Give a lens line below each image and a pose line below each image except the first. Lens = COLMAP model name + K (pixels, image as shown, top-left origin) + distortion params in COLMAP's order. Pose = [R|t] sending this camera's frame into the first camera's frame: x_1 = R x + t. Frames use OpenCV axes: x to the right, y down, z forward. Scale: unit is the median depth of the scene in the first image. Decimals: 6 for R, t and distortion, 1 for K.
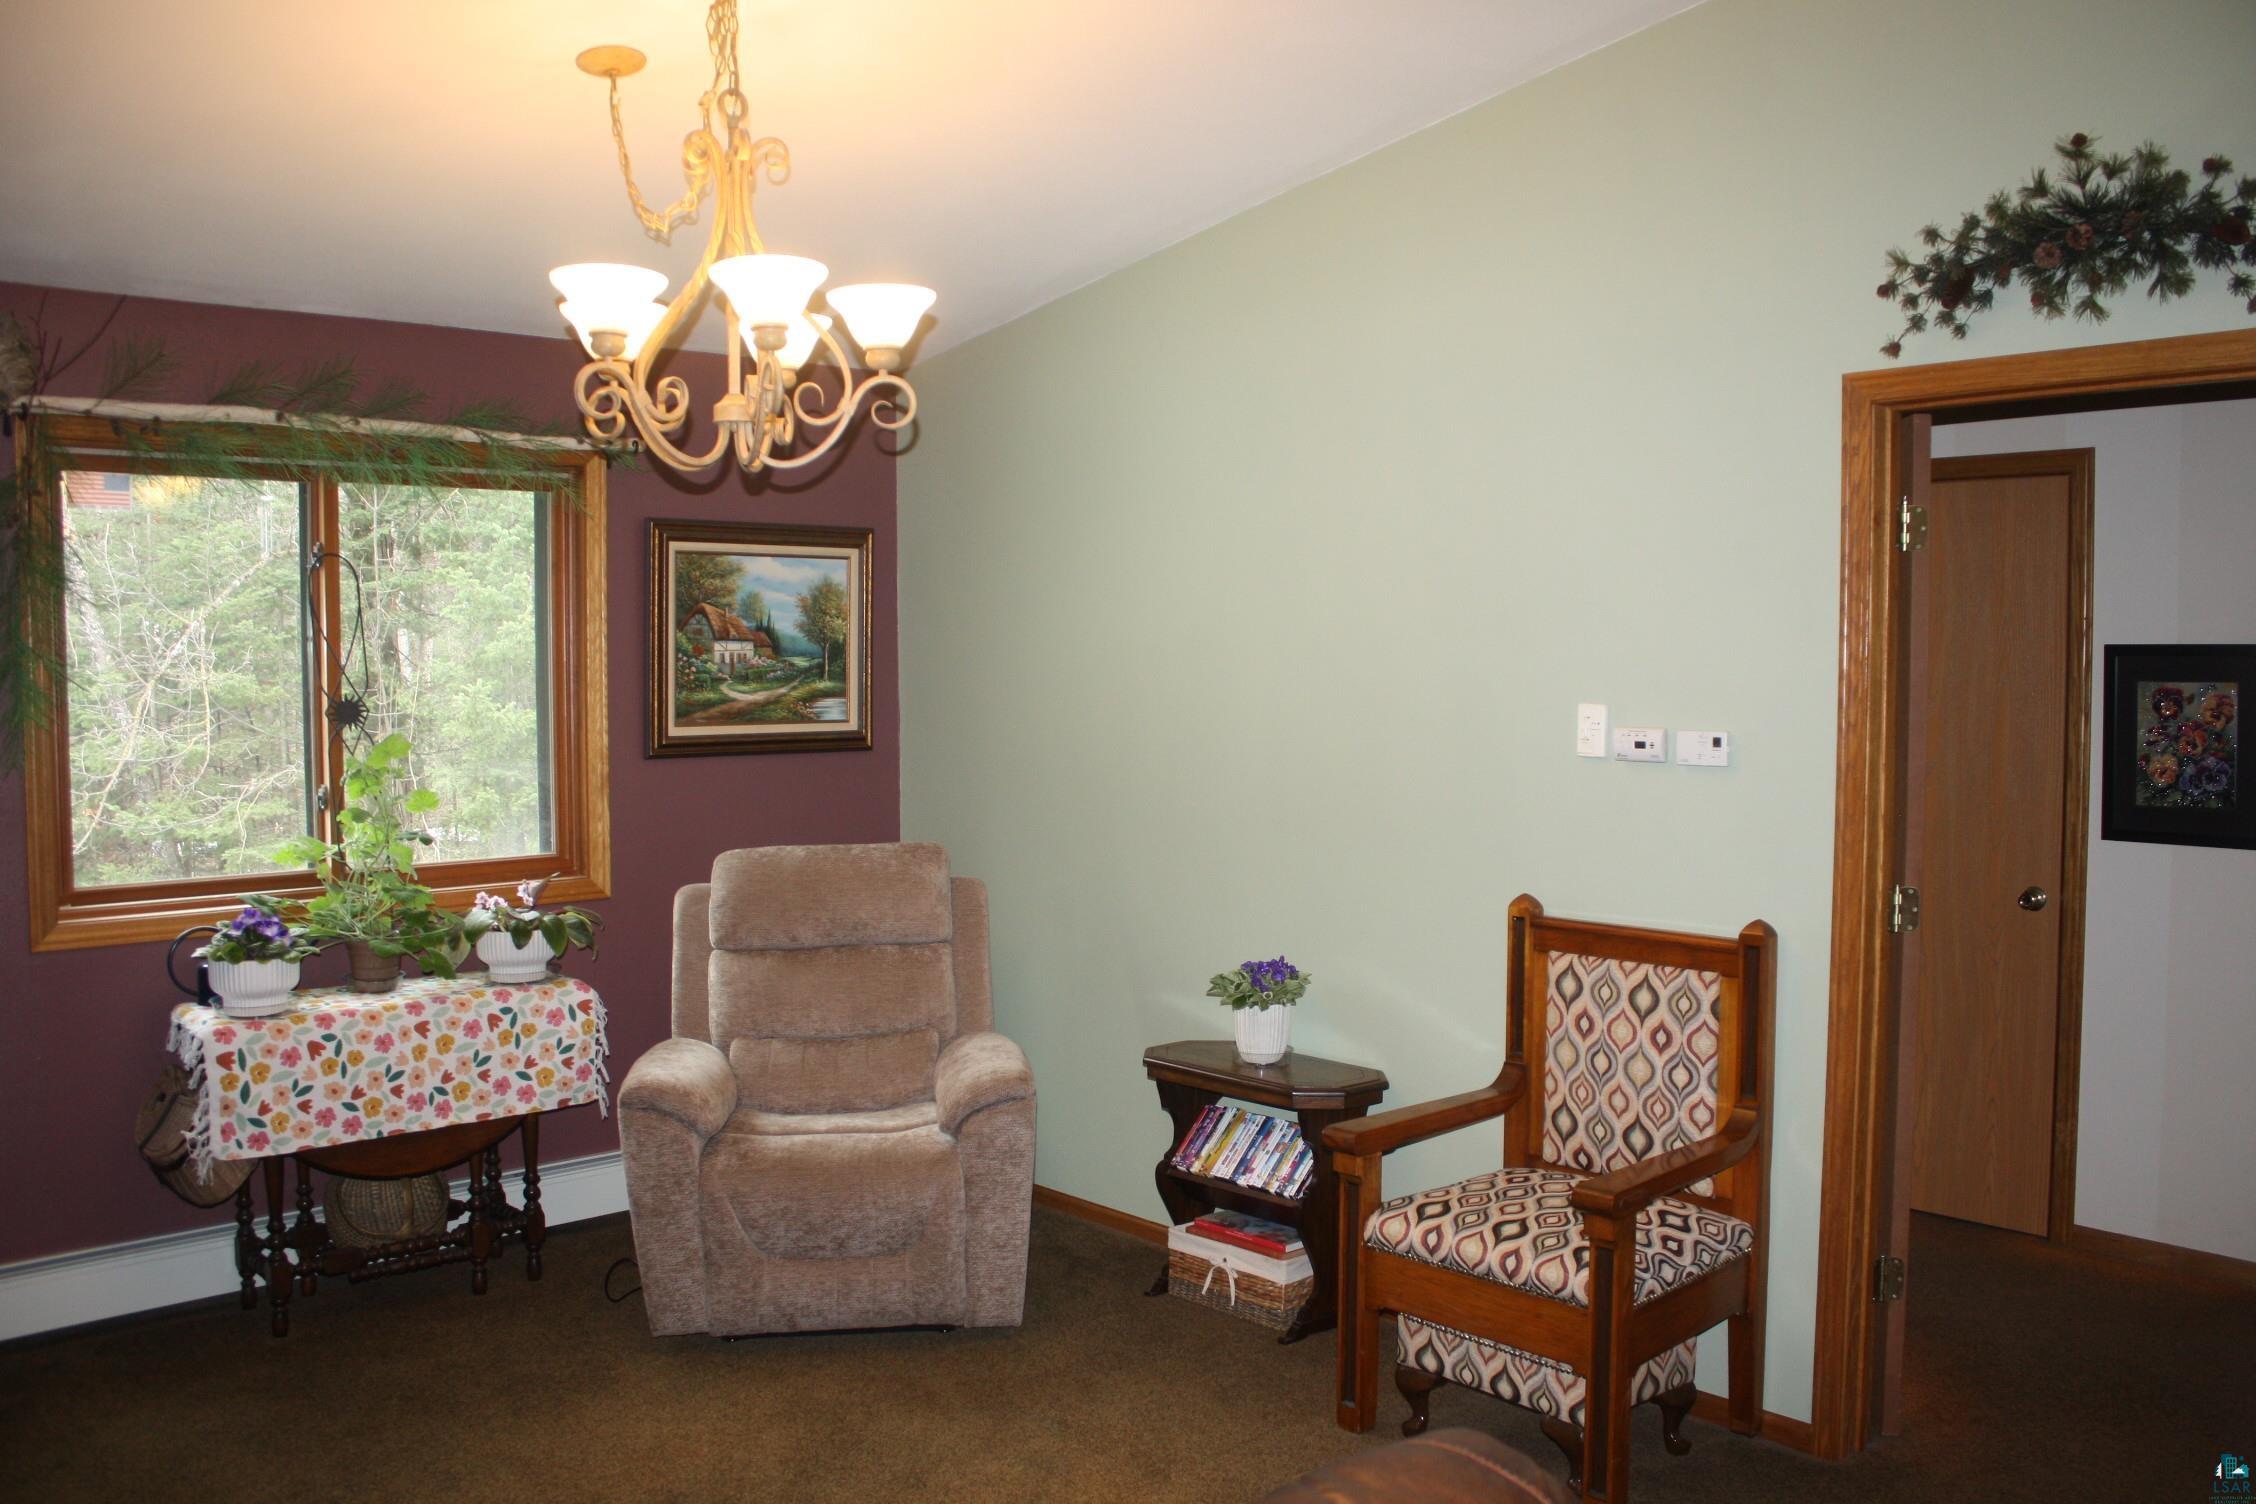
lens RADIAL K [[1894.1, 0, 1145.7], [0, 1894.1, 755.9], [0, 0, 1]] dist [-0.167266, 0.146554]
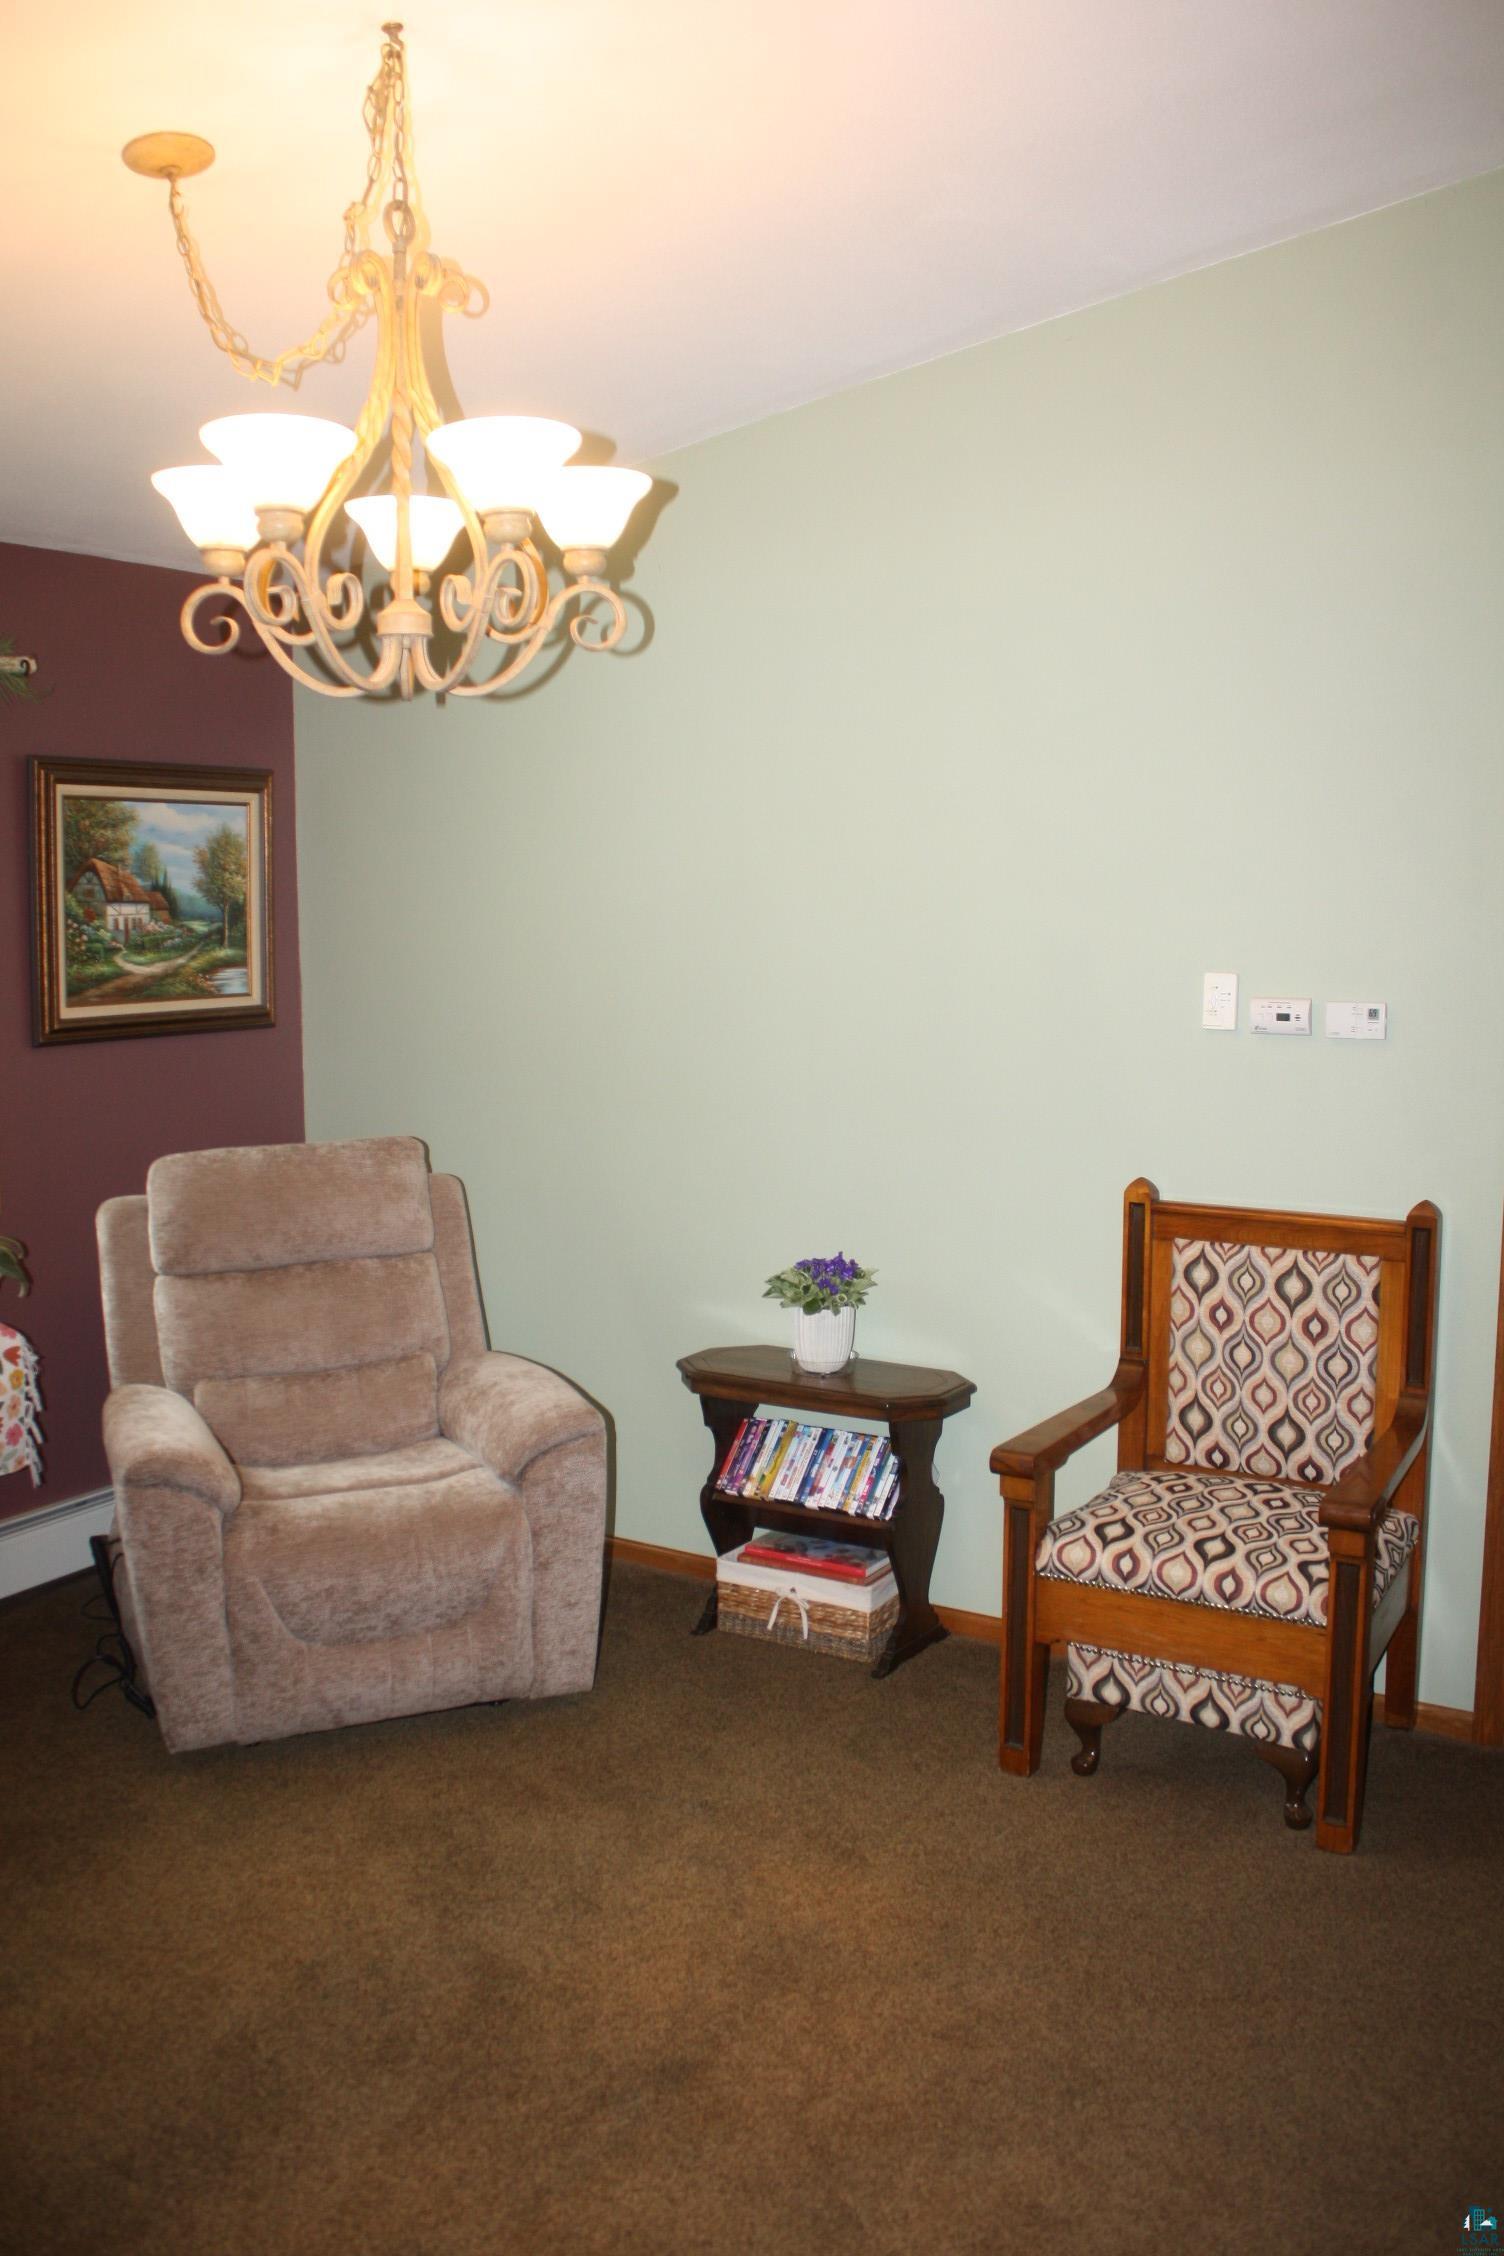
lens RADIAL K [[1894.1, 0, 751.4], [0, 1894.1, 1109.4], [0, 0, 1]] dist [-0.167266, 0.146554]
pose [[0.964514, -0.032735, 0.261994, -0.215091], [0.017059, 0.997937, 0.061888, -0.019969], [-0.263480, -0.055222, 0.963083, 0.150514]]
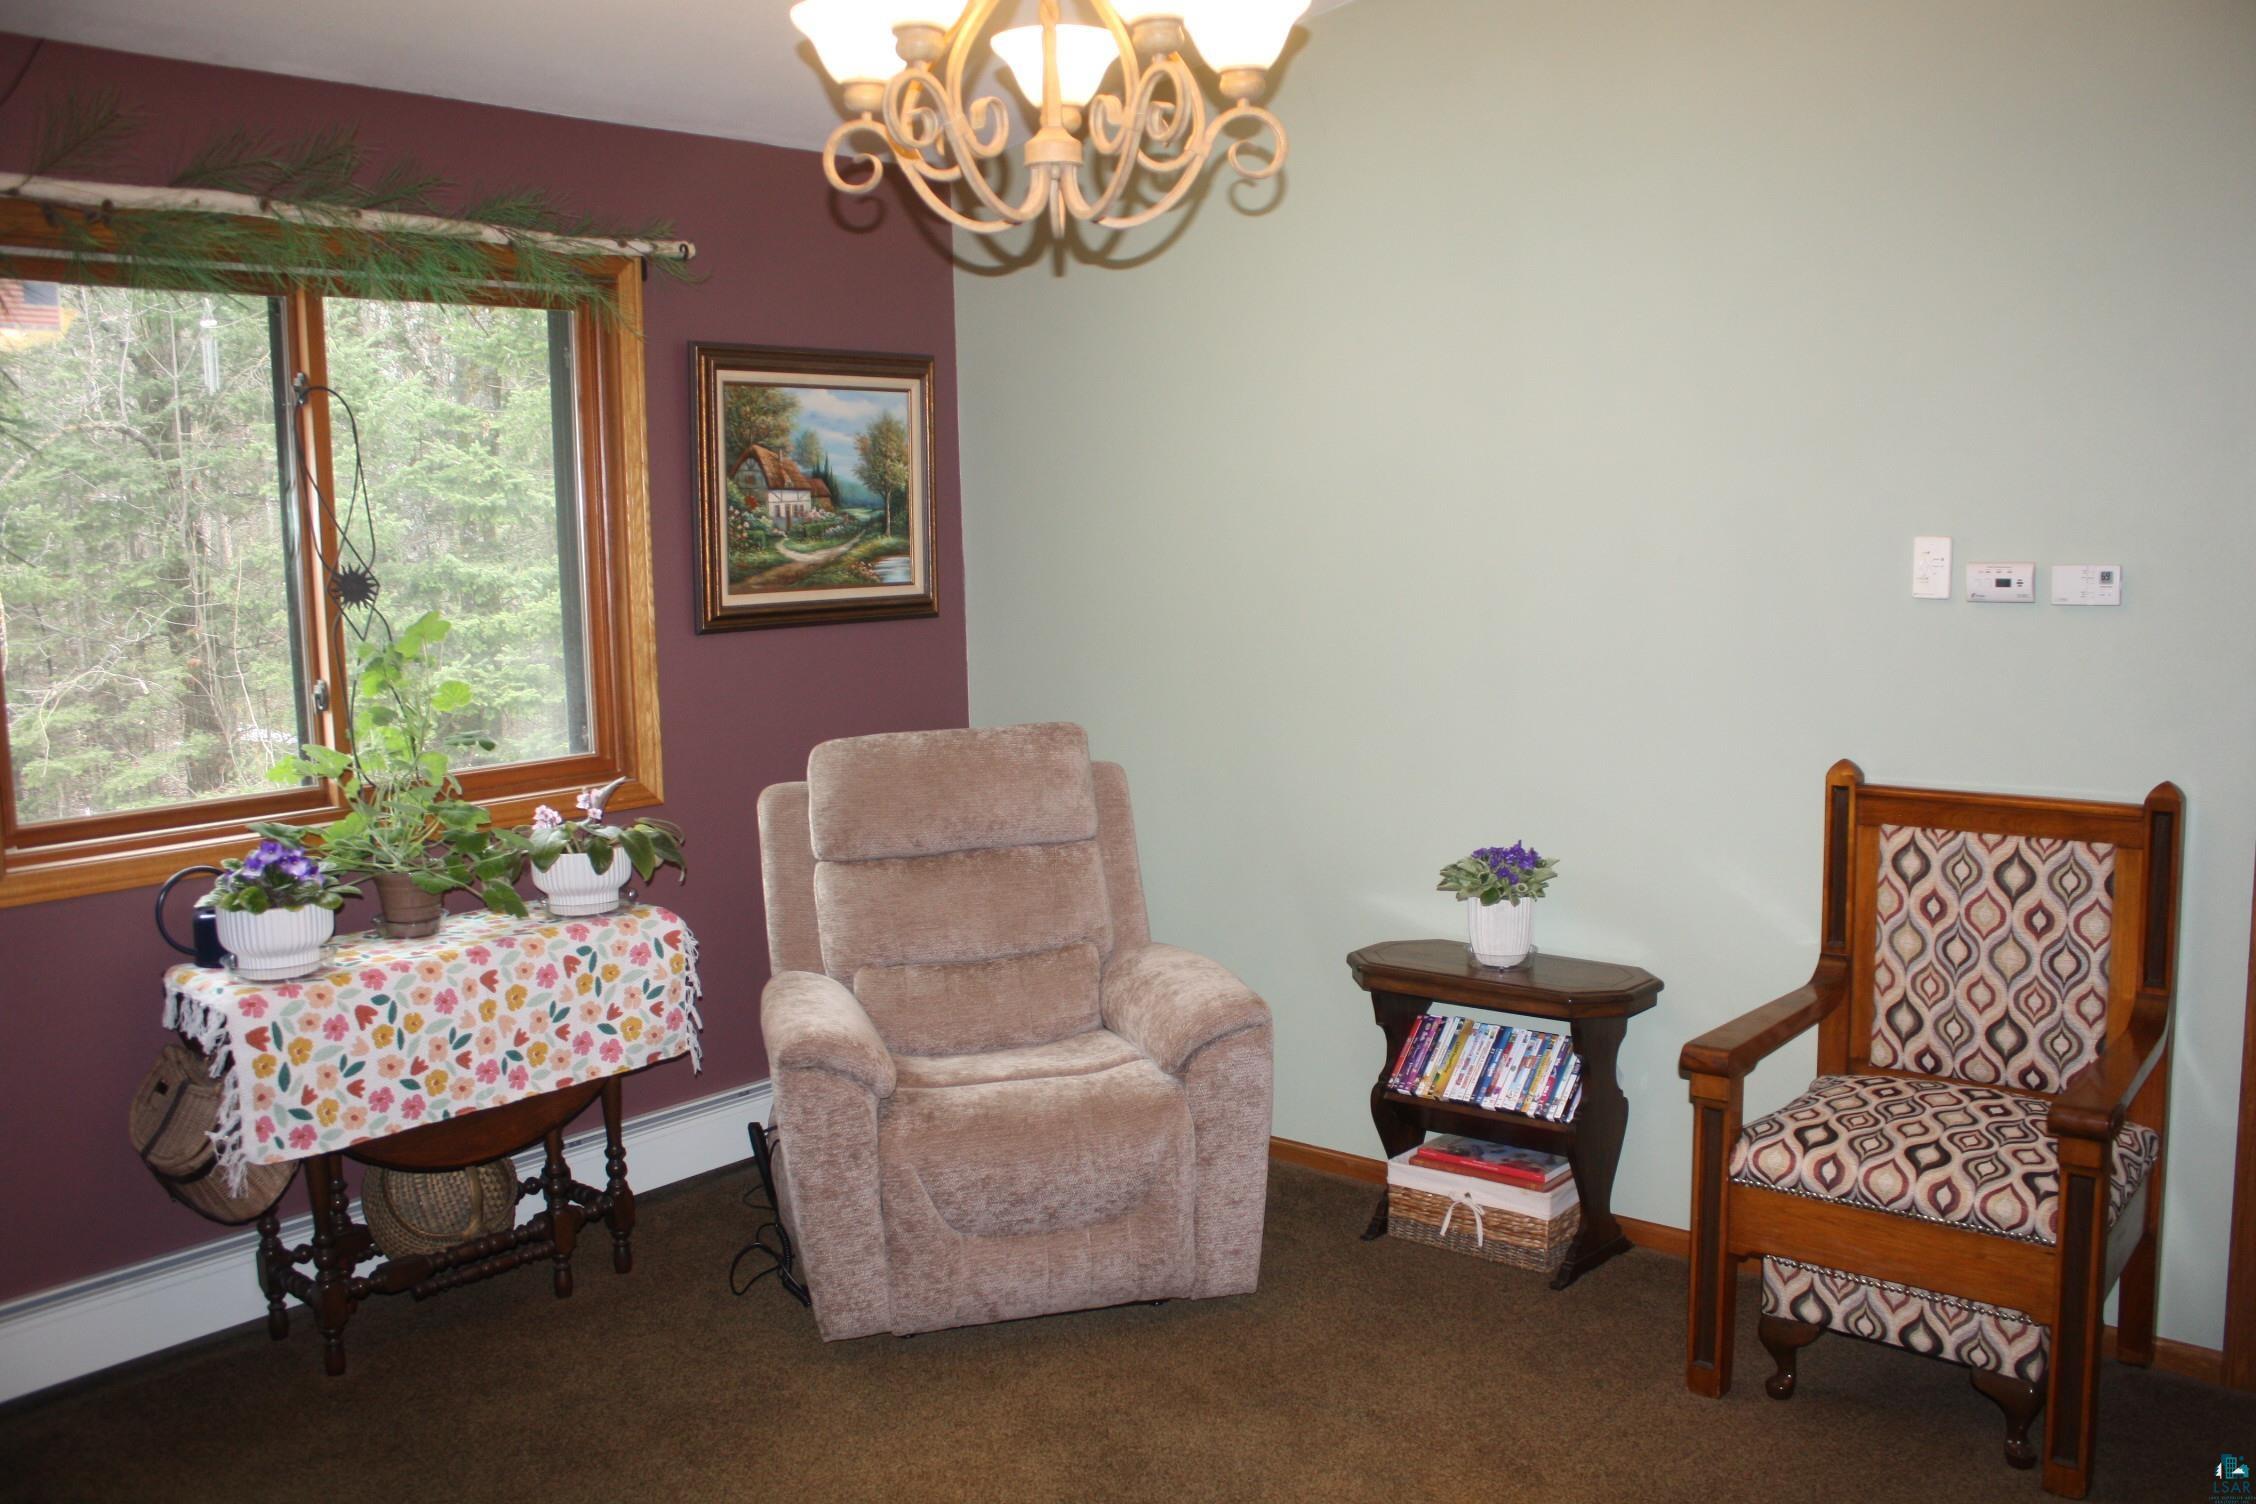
lens RADIAL K [[1894.1, 0, 1140.7], [0, 1894.1, 756.1], [0, 0, 1]] dist [-0.167266, 0.146554]
pose [[0.992756, -0.036166, 0.114572, -0.206284], [0.028130, 0.997080, 0.070996, 0.002236], [-0.116805, -0.067258, 0.990875, 0.184378]]
